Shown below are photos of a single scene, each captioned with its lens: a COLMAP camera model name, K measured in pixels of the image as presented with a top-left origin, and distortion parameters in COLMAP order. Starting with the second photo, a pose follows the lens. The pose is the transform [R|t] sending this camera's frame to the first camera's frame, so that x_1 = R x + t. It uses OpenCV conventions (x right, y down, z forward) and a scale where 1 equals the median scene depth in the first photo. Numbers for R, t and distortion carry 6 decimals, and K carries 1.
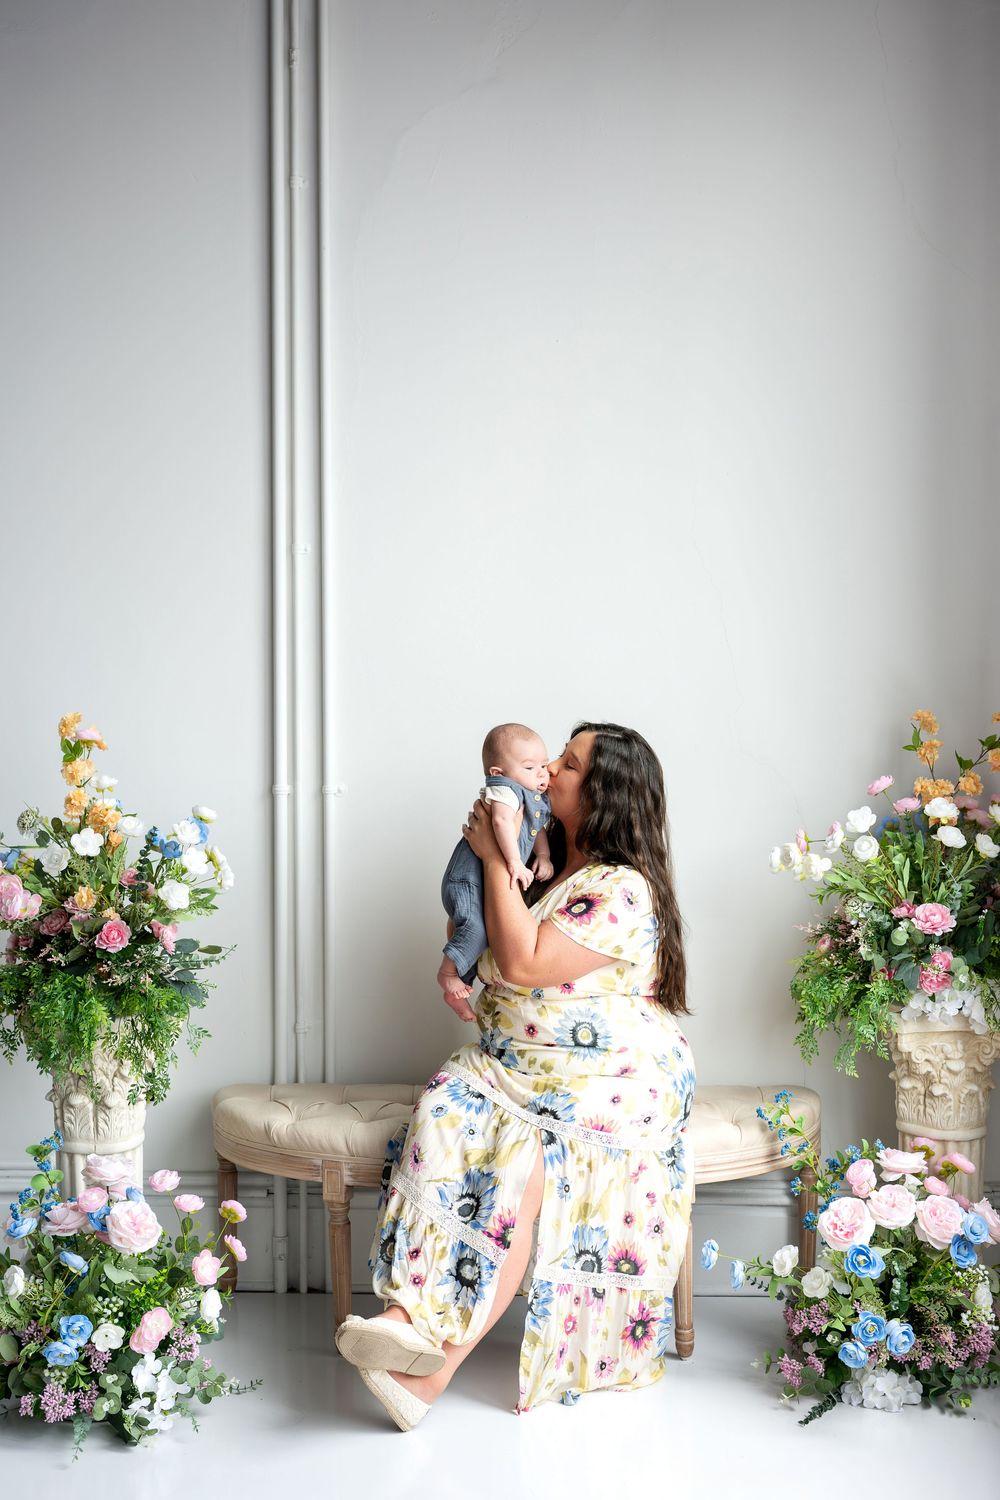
lens RADIAL K [[2275.7, 0, 468.2], [0, 2275.7, 757.3], [0, 0, 1]] dist [-0.019038, 0.058248]
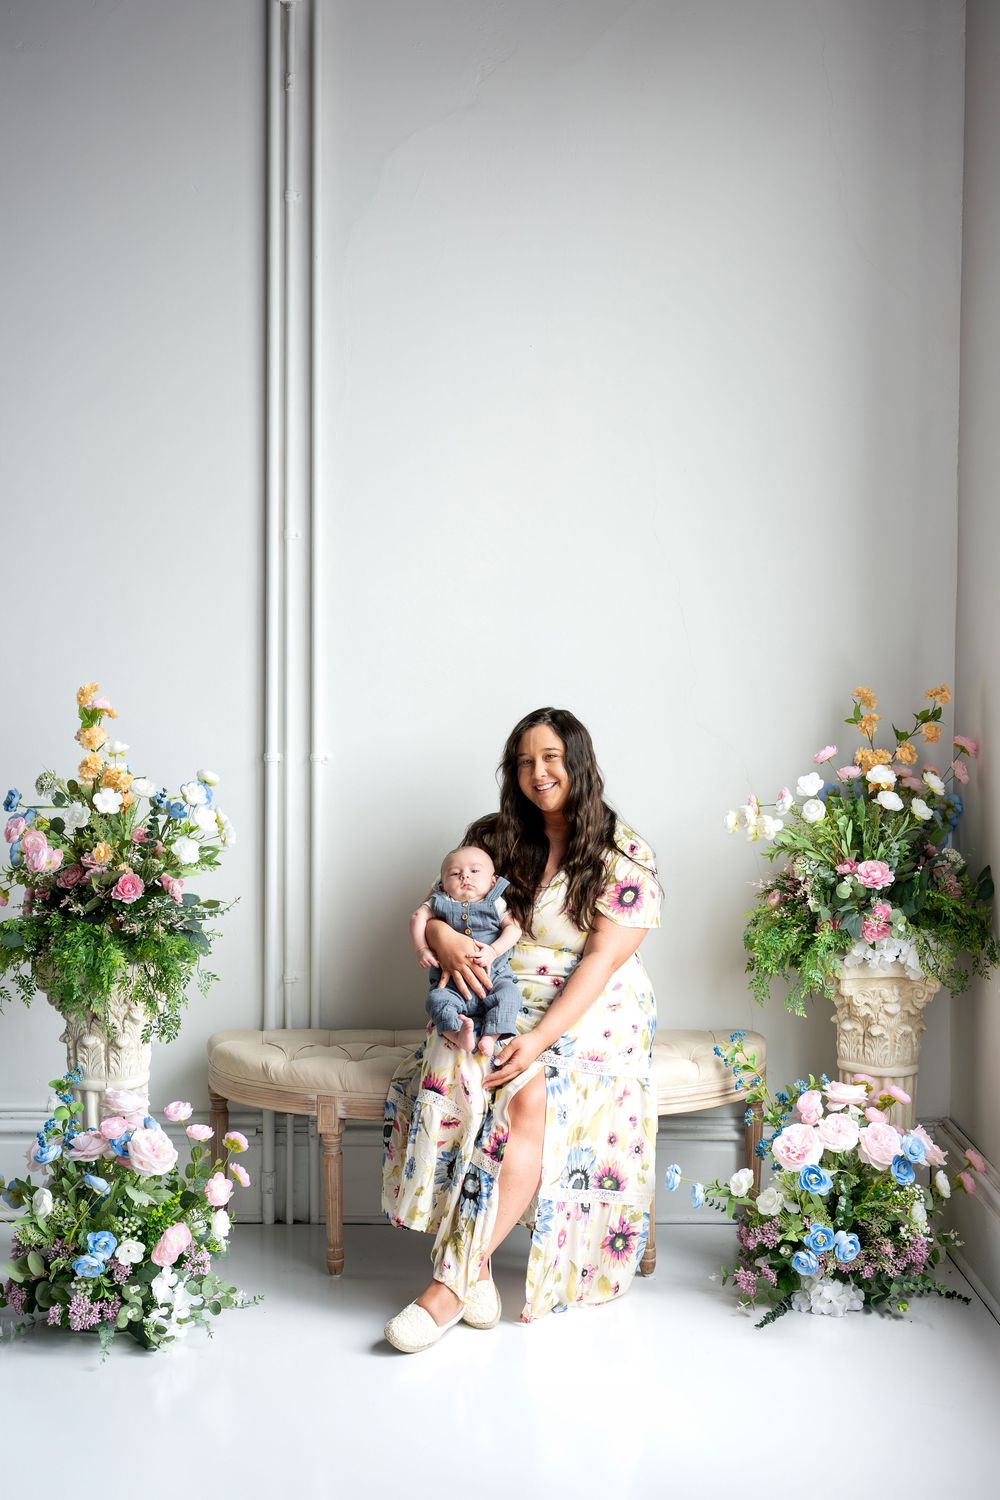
lens RADIAL K [[2295.0, 0, 485.5], [0, 2295.0, 751.5], [0, 0, 1]] dist [-0.019131, 0.009608]
pose [[0.998258, 0.005664, 0.058729, -0.049766], [-0.005545, 0.999982, -0.002185, 0.014515], [-0.058740, 0.001856, 0.998272, -0.102450]]
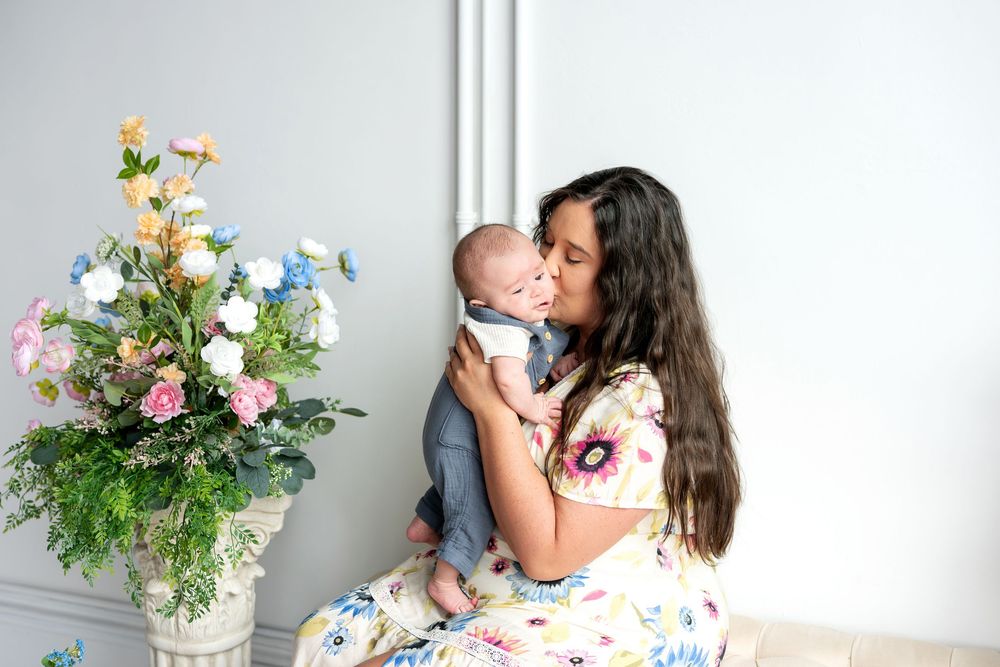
lens RADIAL K [[1530.0, 0, 500.5], [0, 1530.0, 335.4], [0, 0, 1]] dist [-0.019131, 0.009608]
pose [[0.935655, 0.063822, -0.347097, 0.134683], [-0.025130, 0.993064, 0.114858, -0.007945], [0.352020, -0.098745, 0.930769, 0.542646]]
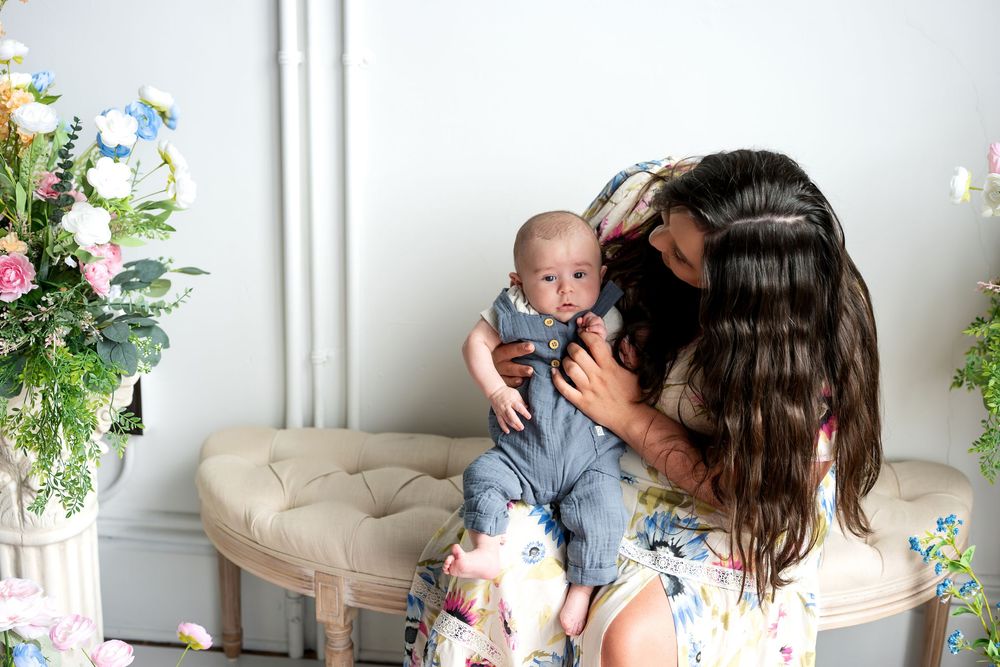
lens RADIAL K [[1406.1, 0, 483.0], [0, 1406.1, 331.8], [0, 0, 1]] dist [-0.013750, 0.046455]
pose [[0.997567, 0.038705, -0.057987, 0.015293], [-0.023729, 0.970577, 0.239618, -0.012242], [0.065555, -0.237659, 0.969134, 0.578339]]
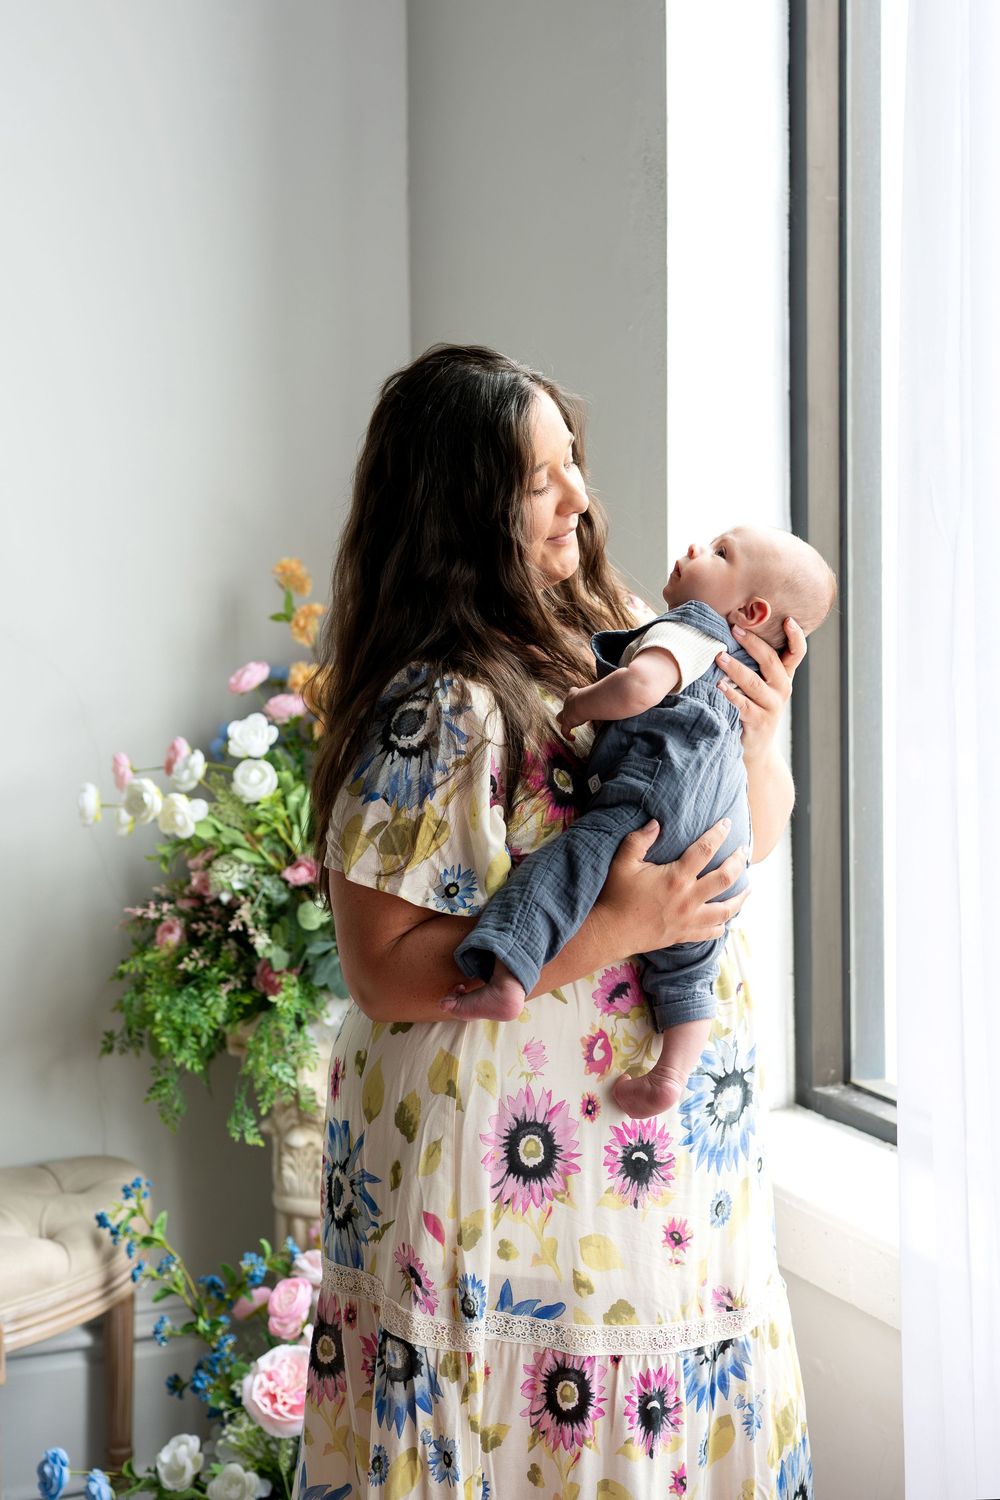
lens RADIAL K [[2779.0, 0, 502.2], [0, 2779.0, 607.4], [0, 0, 1]] dist [0.018139, 0.102859]
pose [[0.883542, -0.033051, 0.467185, -0.122950], [0.032105, 0.999435, 0.009989, -0.013392], [-0.467251, 0.006174, 0.884103, 0.283621]]
